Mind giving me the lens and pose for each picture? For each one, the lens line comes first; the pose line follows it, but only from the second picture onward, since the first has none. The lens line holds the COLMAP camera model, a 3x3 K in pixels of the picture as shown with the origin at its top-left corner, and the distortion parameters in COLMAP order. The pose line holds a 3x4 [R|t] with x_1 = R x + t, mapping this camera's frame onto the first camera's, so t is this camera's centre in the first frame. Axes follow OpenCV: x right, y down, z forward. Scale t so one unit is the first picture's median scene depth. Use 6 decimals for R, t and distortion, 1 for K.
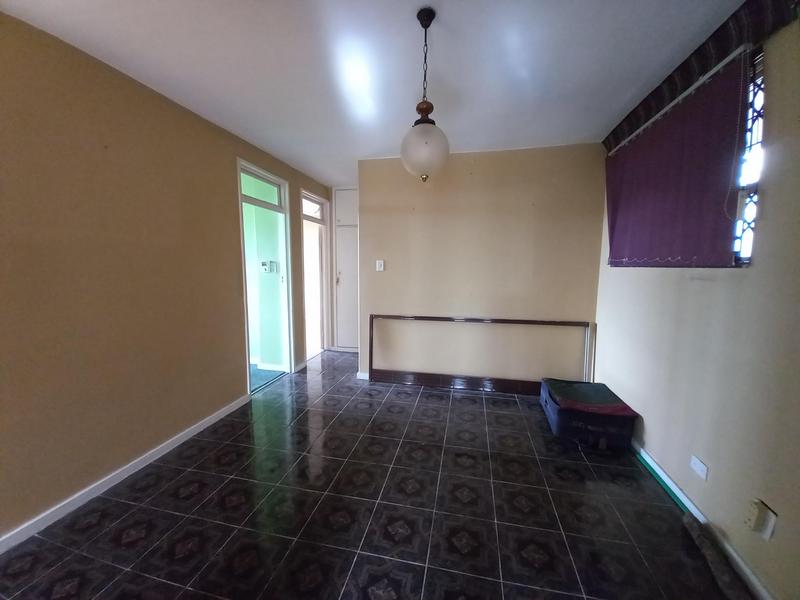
lens RADIAL K [[312.2, 0, 400.0], [0, 312.2, 300.0], [0, 0, 1]] dist [-0.000001, -0.012762]
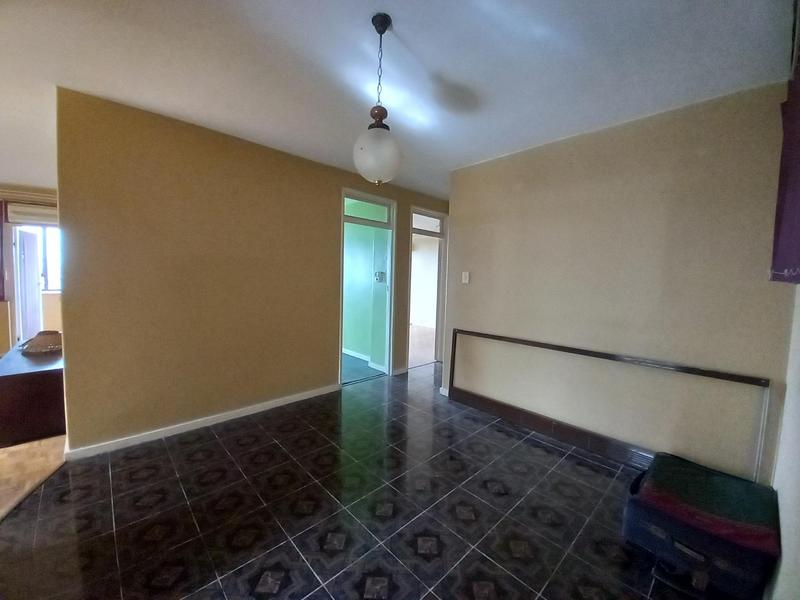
lens RADIAL K [[314.1, 0, 398.9], [0, 314.1, 298.0], [0, 0, 1]] dist [0.000855, -0.011765]
pose [[0.827934, 0.055213, -0.558101, 0.321790], [-0.084824, 0.996022, -0.027297, -0.006579], [0.554374, 0.069940, 0.829324, 0.115574]]
